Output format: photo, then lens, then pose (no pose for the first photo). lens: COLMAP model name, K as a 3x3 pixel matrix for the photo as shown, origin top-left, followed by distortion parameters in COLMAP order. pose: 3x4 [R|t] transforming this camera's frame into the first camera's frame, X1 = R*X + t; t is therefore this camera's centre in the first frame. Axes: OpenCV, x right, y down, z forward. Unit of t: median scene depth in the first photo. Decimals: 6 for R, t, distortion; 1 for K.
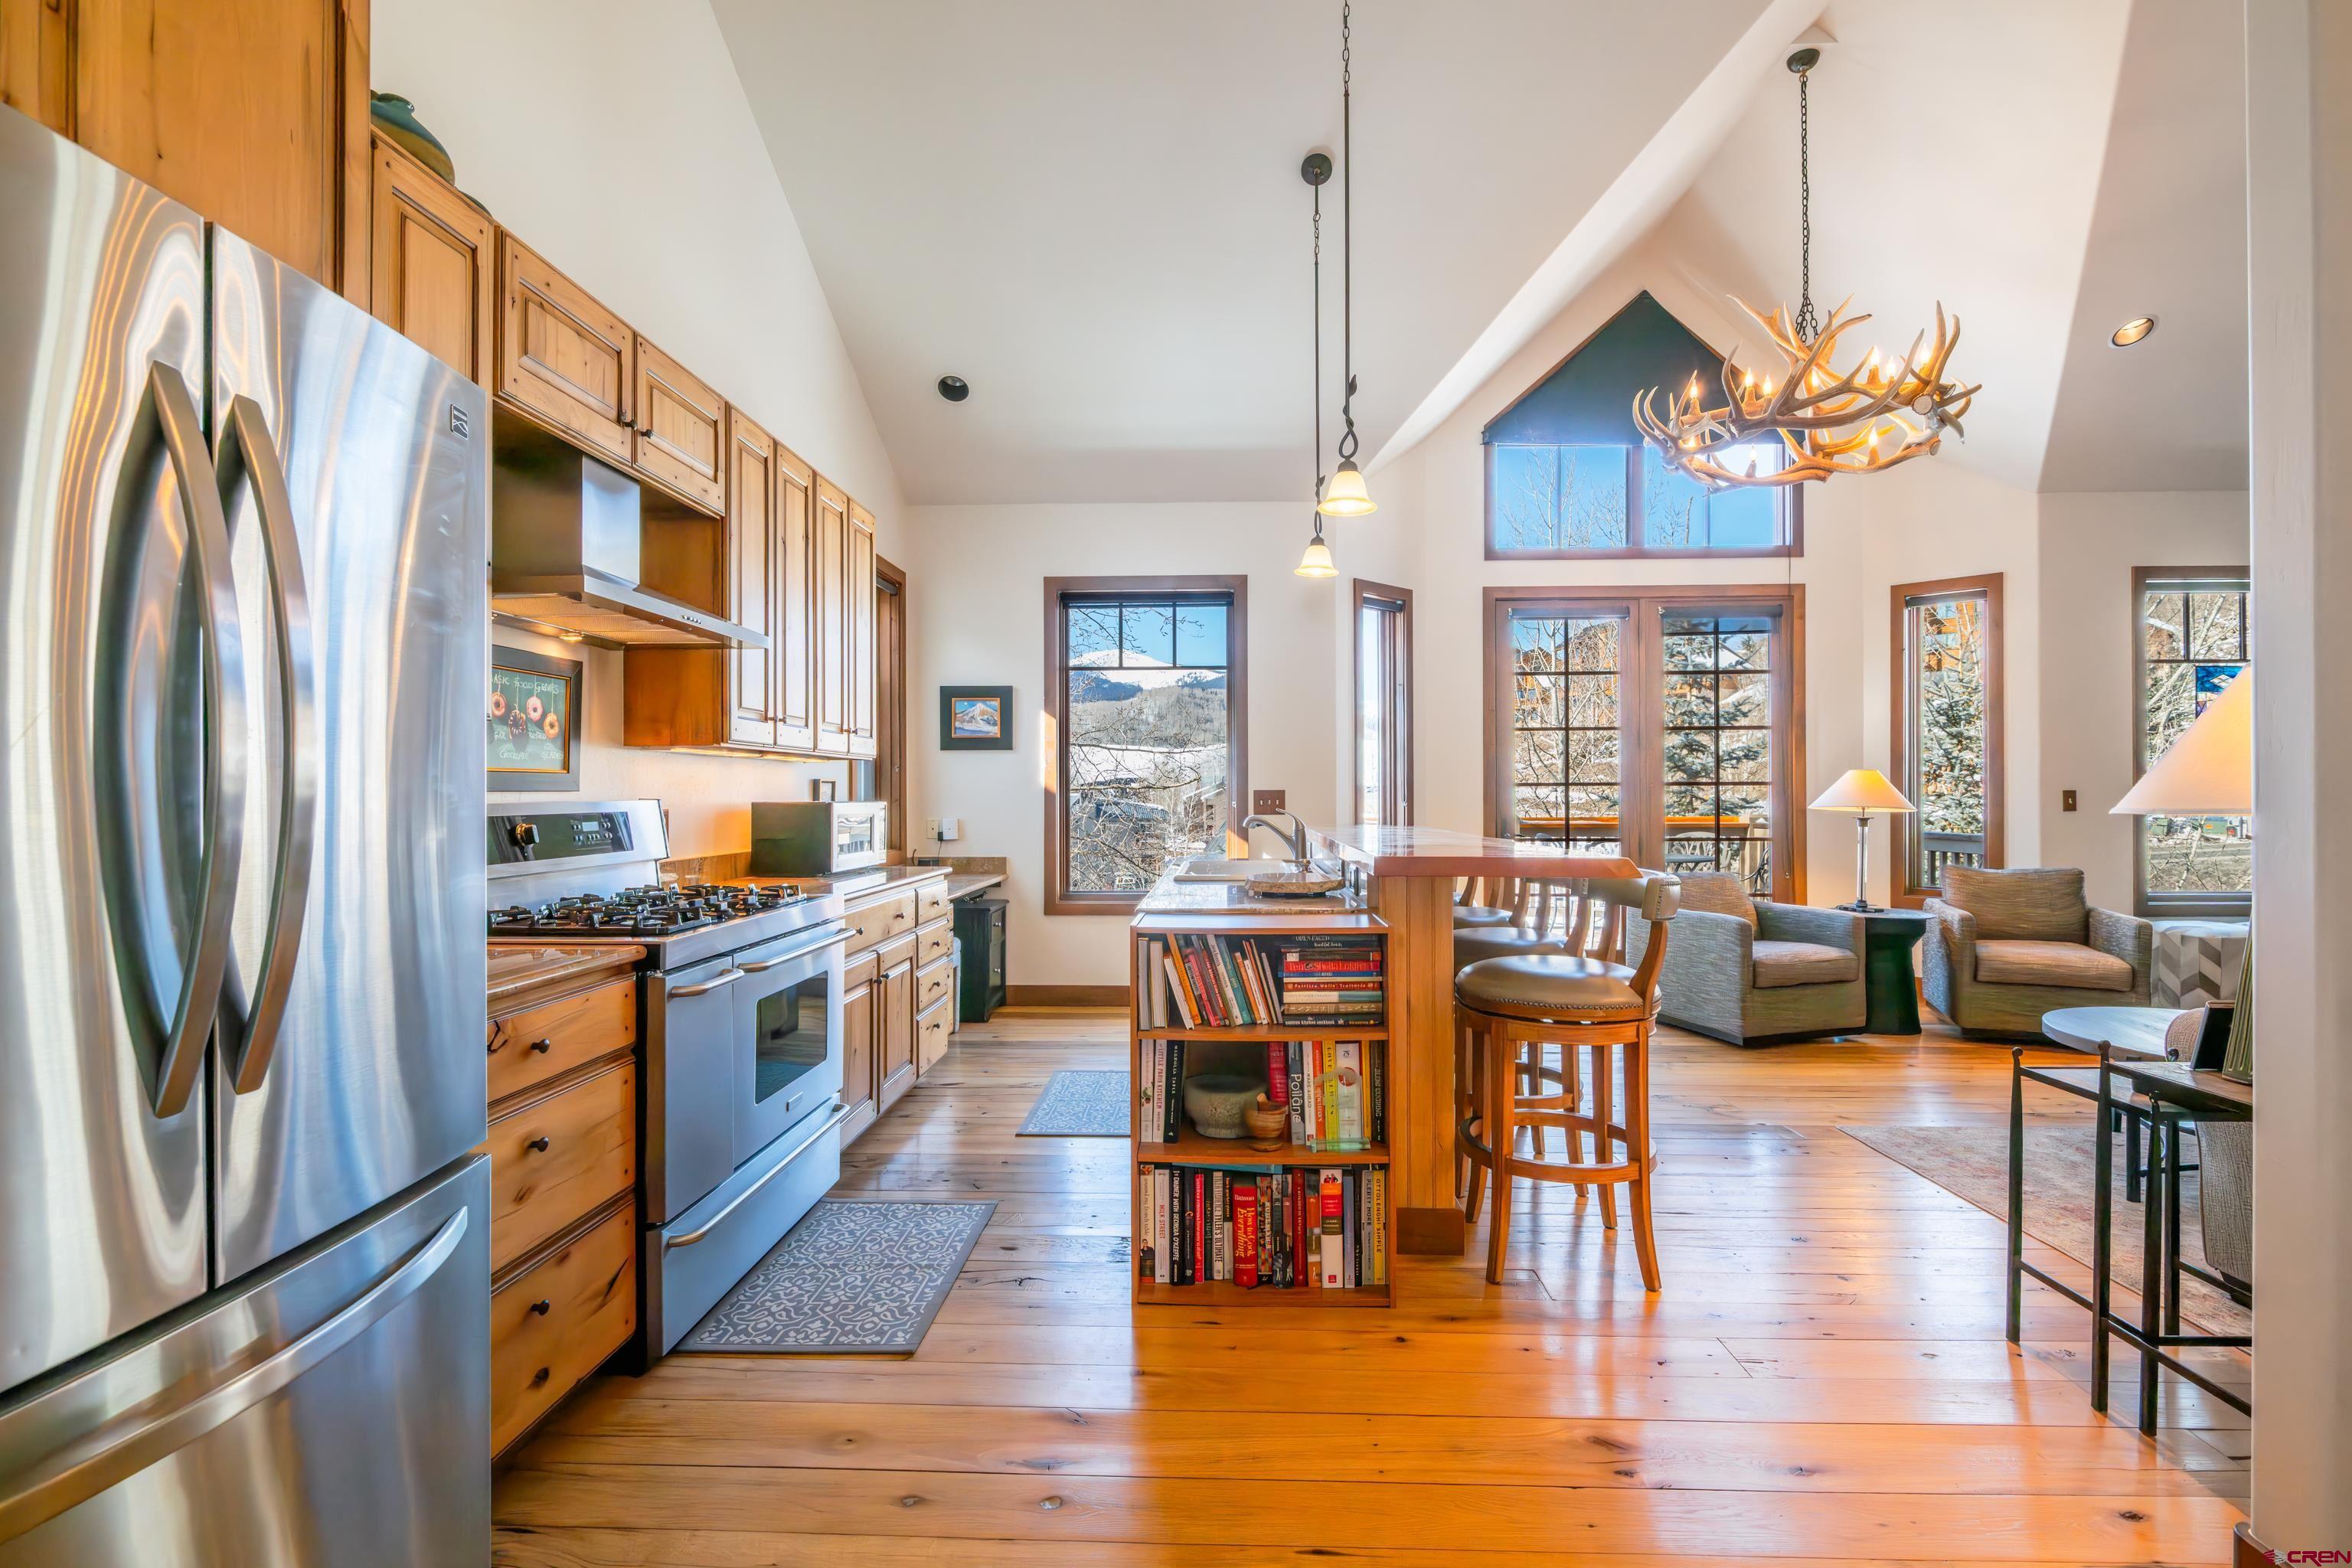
lens RADIAL K [[1058.0, 0, 1185.7], [0, 1058.0, 792.1], [0, 0, 1]] dist [0.000026, -0.006936]
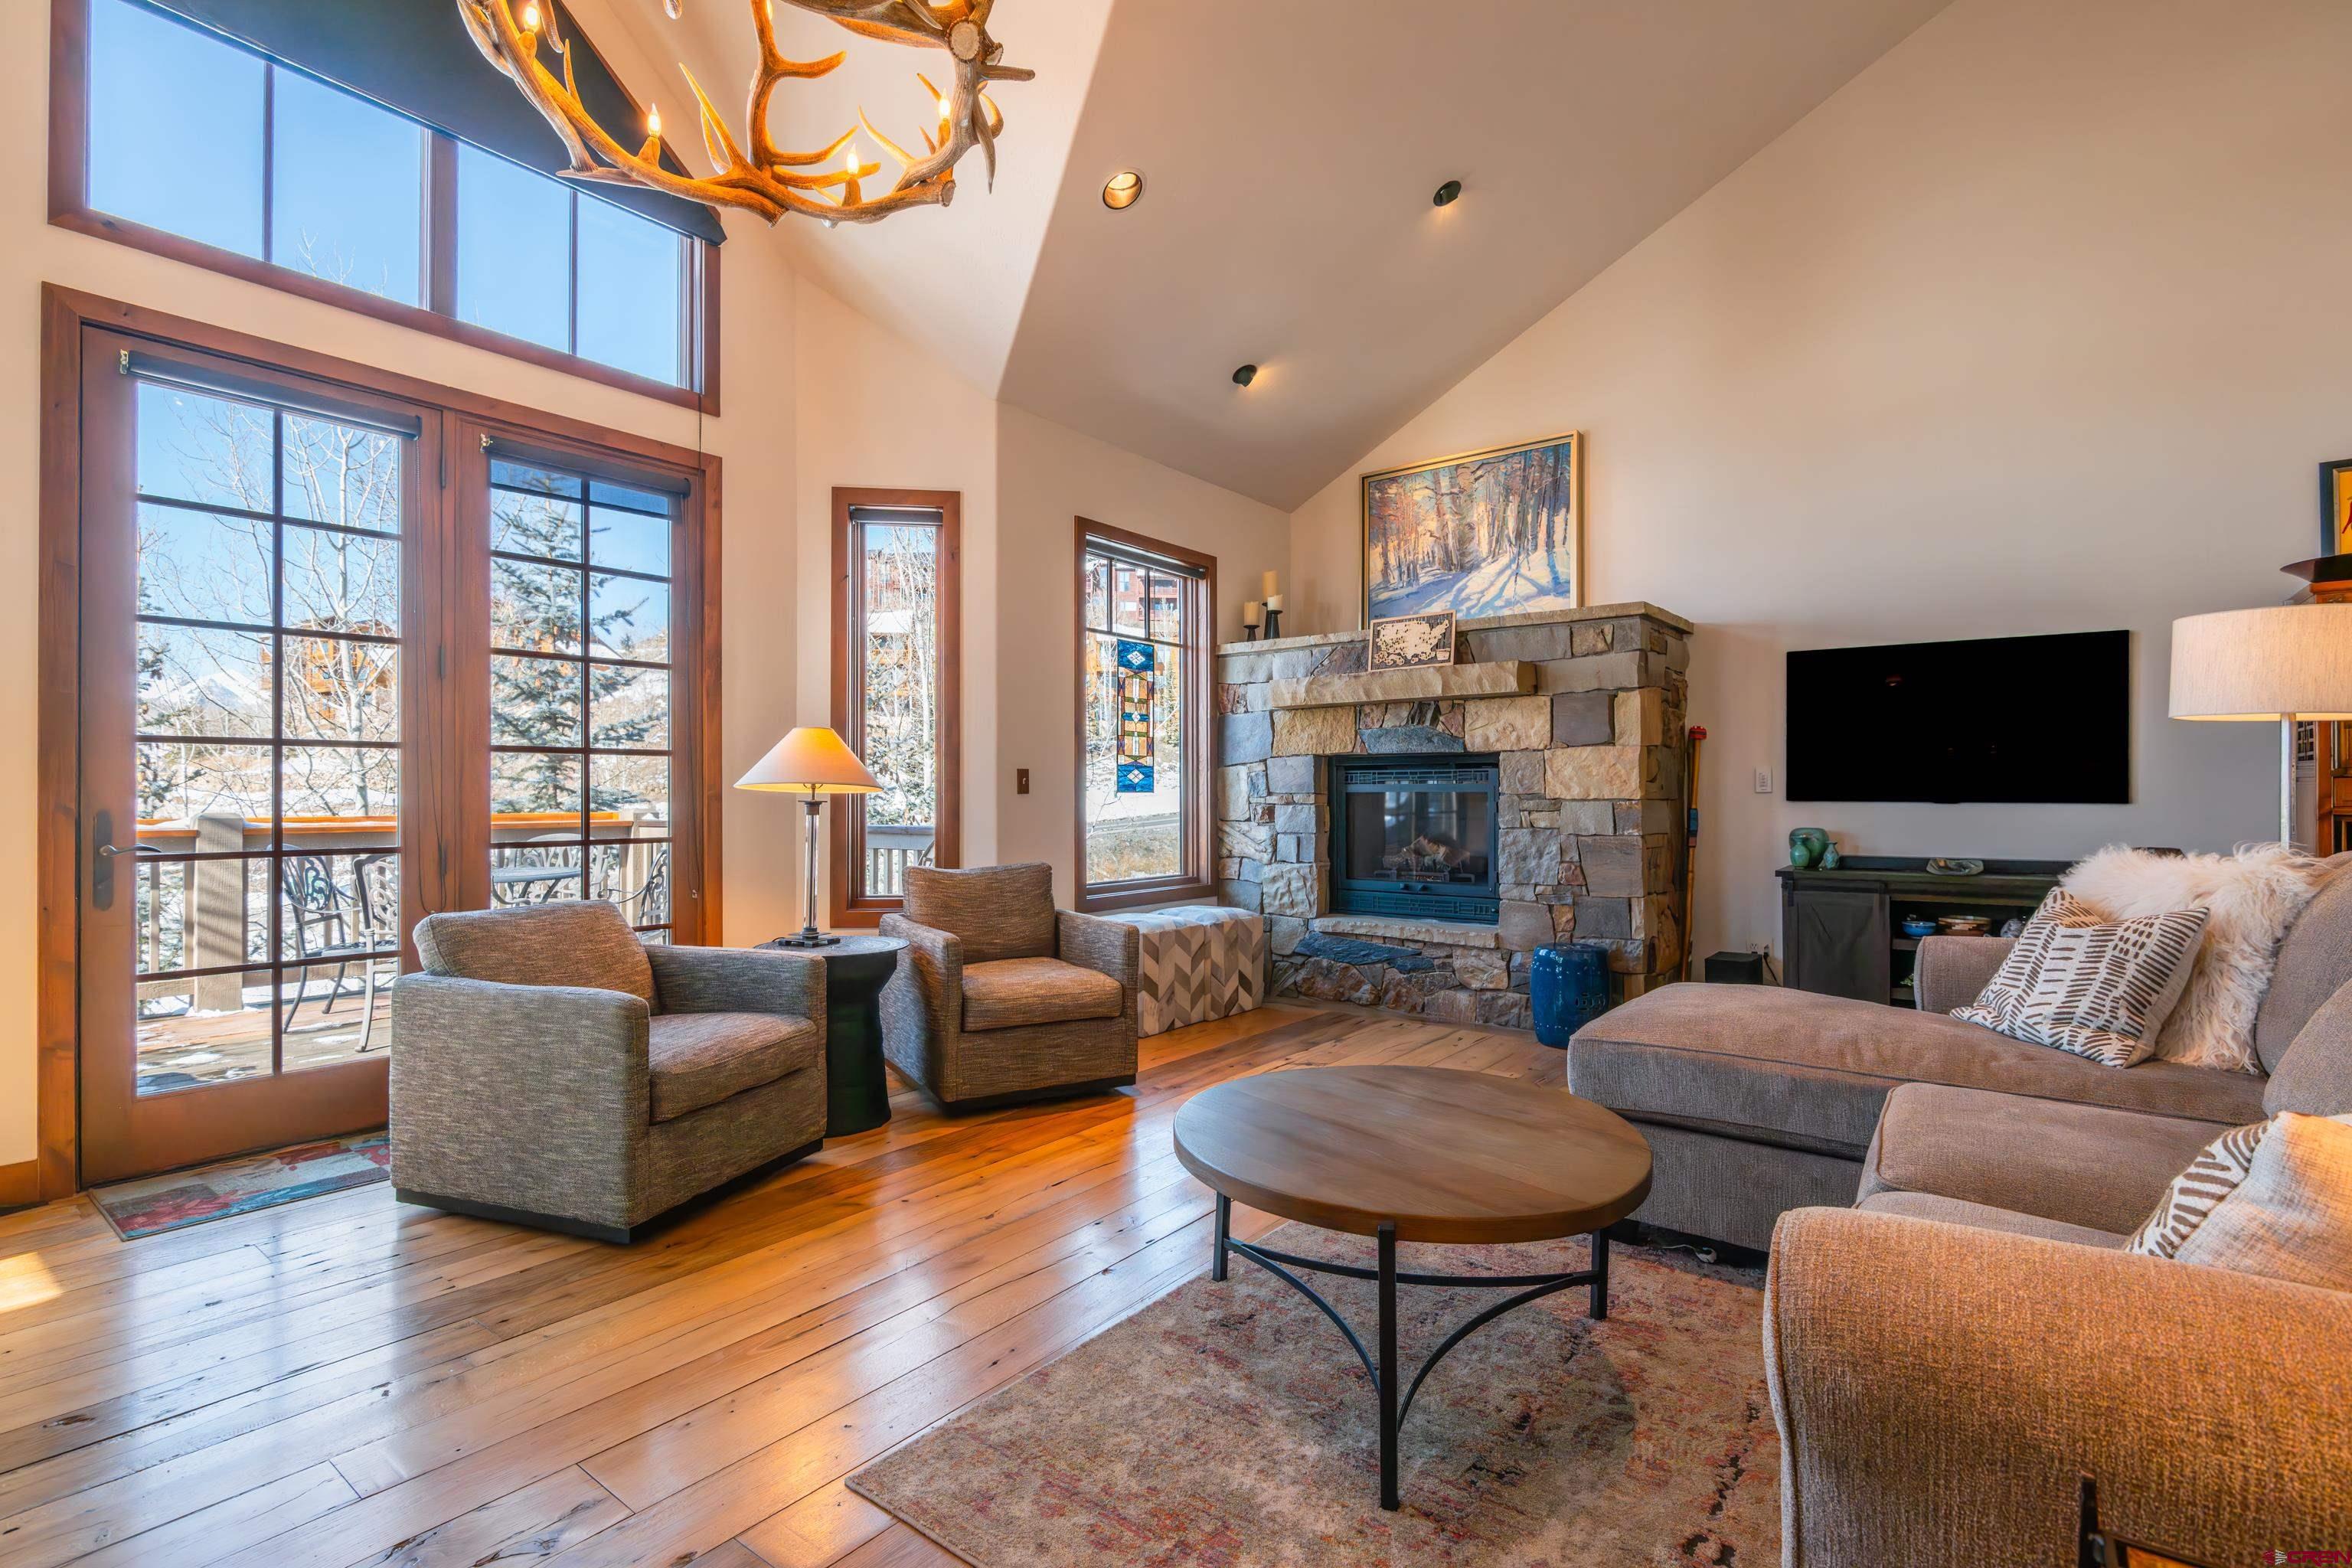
lens RADIAL K [[1082.6, 0, 1191.7], [0, 1082.6, 789.6], [0, 0, 1]] dist [0.010280, -0.011616]
pose [[0.565859, 0.006262, 0.824478, 0.225886], [-0.001639, 0.999978, -0.006471, 0.021327], [-0.824500, 0.002310, 0.565857, 0.437684]]
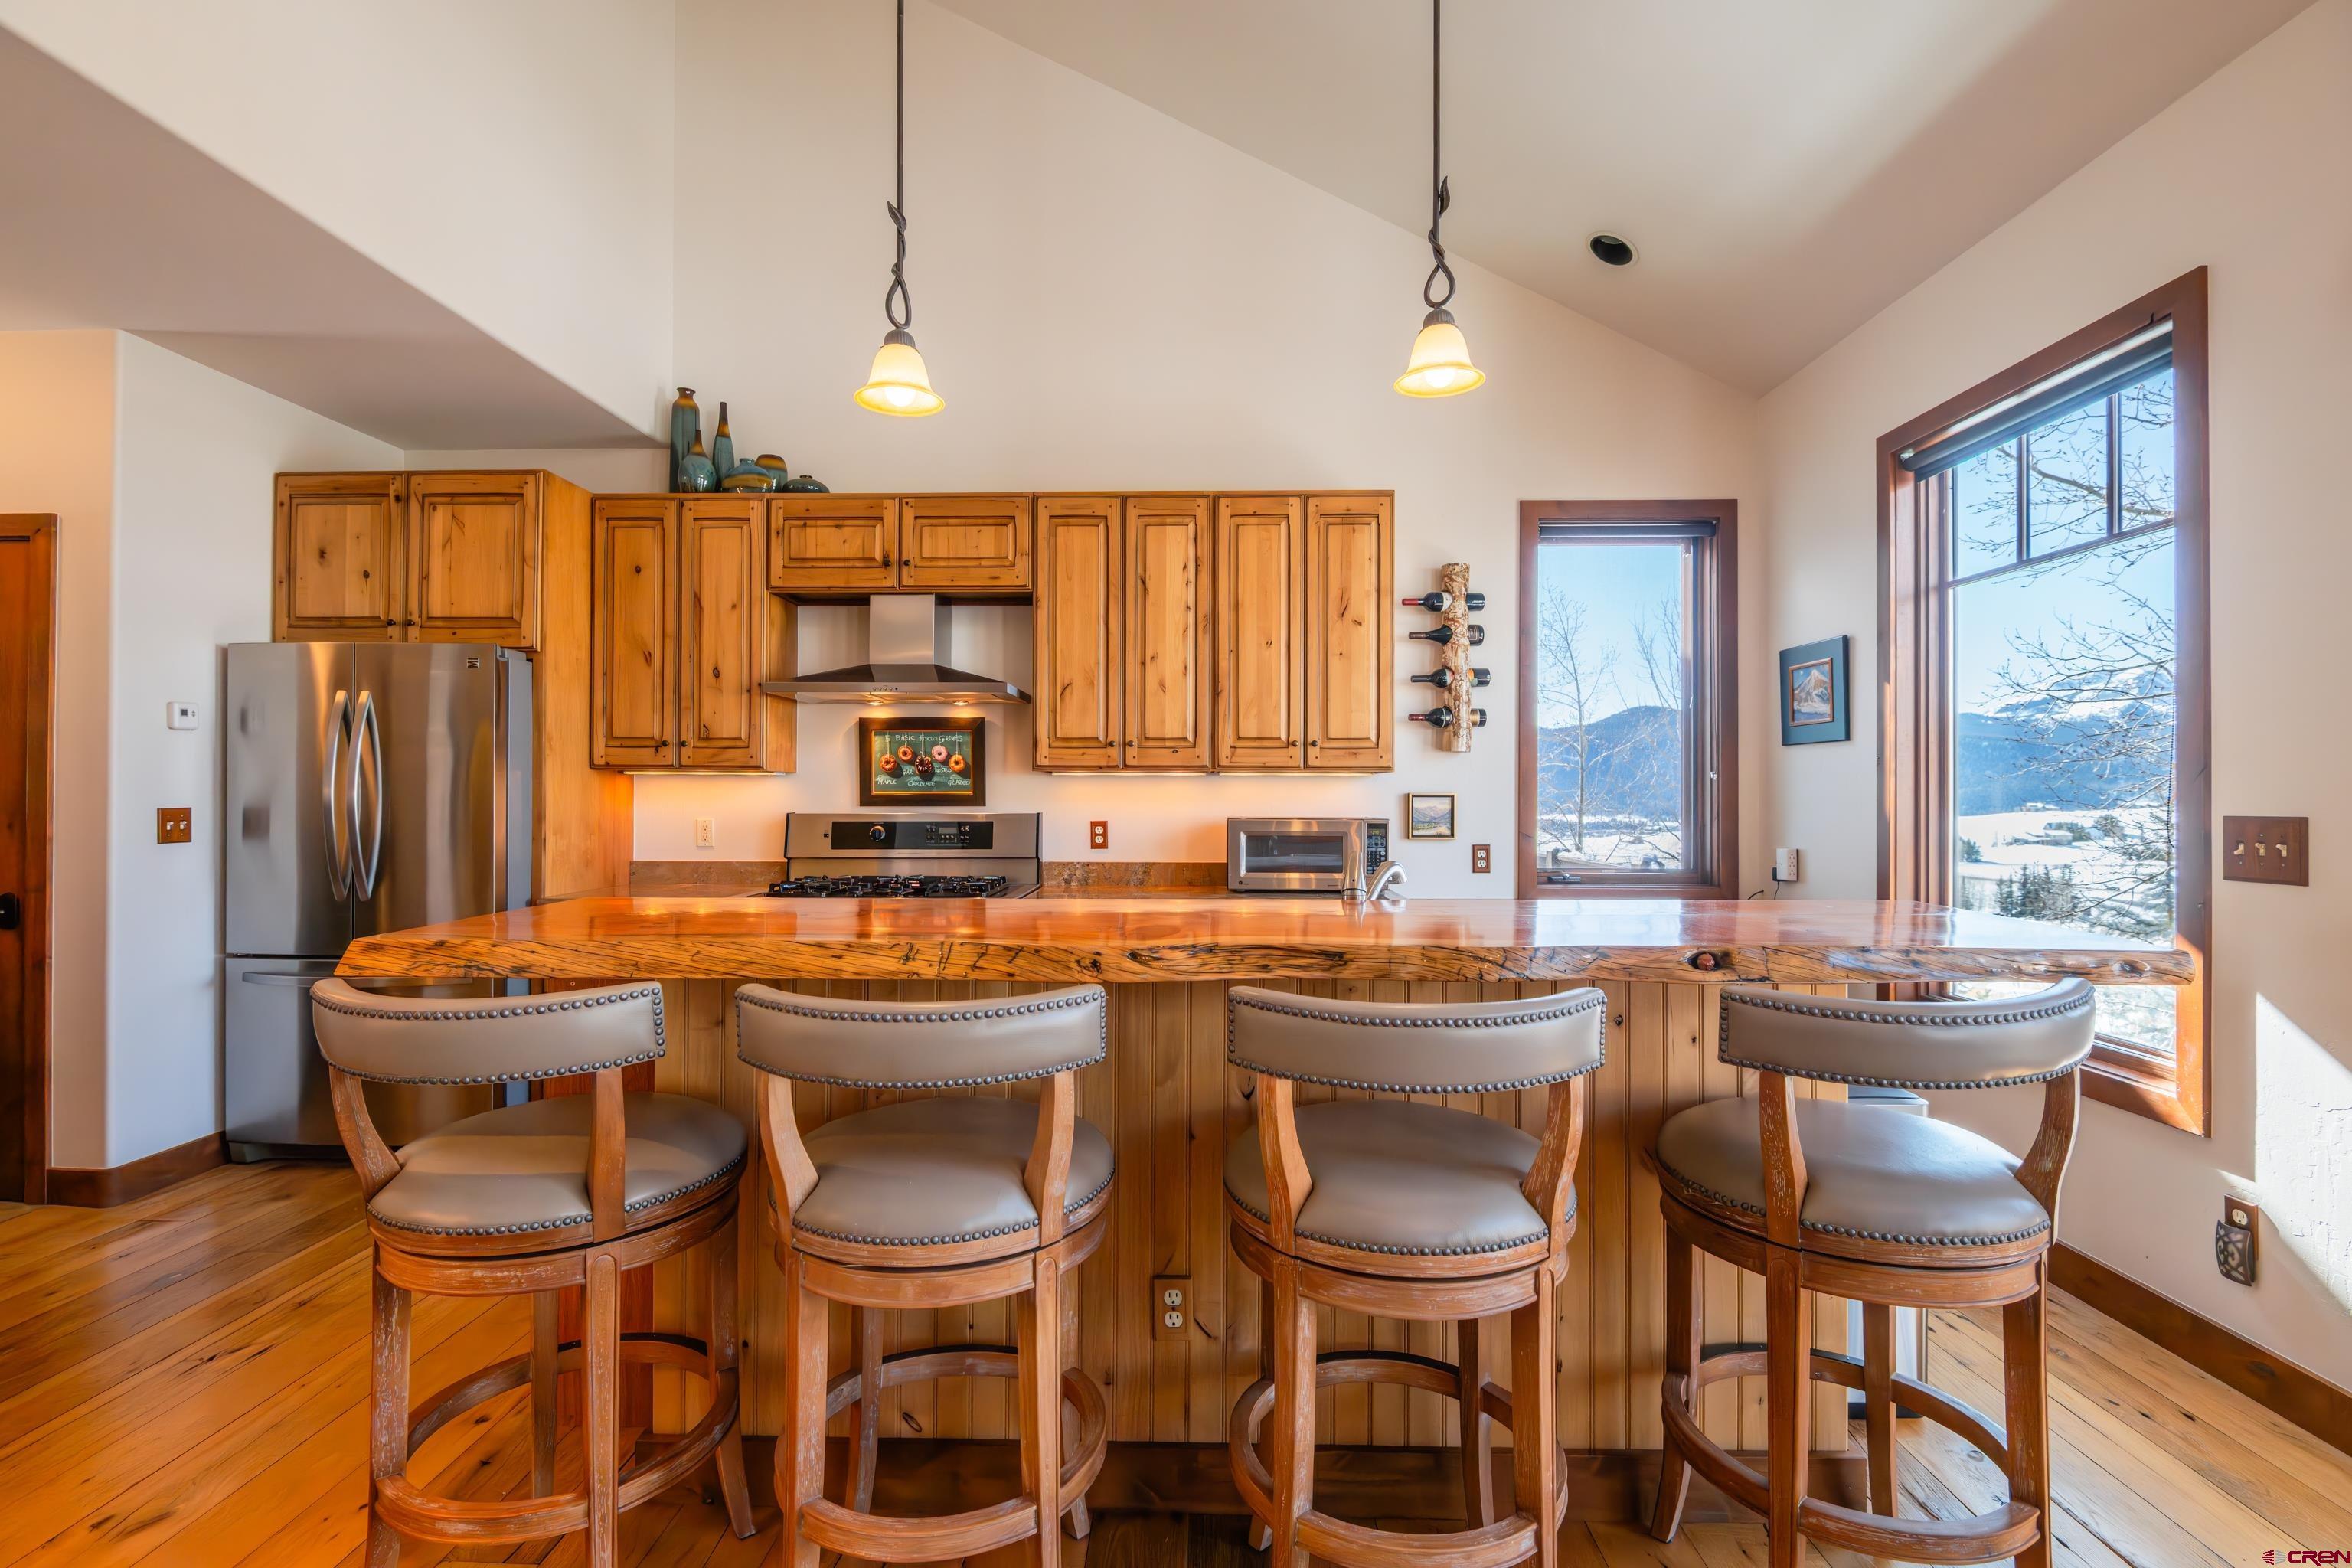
lens RADIAL K [[1066.0, 0, 1178.0], [0, 1066.0, 791.5], [0, 0, 1]] dist [0.012976, -0.016827]
pose [[0.020447, -0.000906, -0.999791, 0.490869], [-0.000172, 1.000000, -0.000910, -0.011210], [0.999791, 0.000191, 0.020447, 0.683392]]
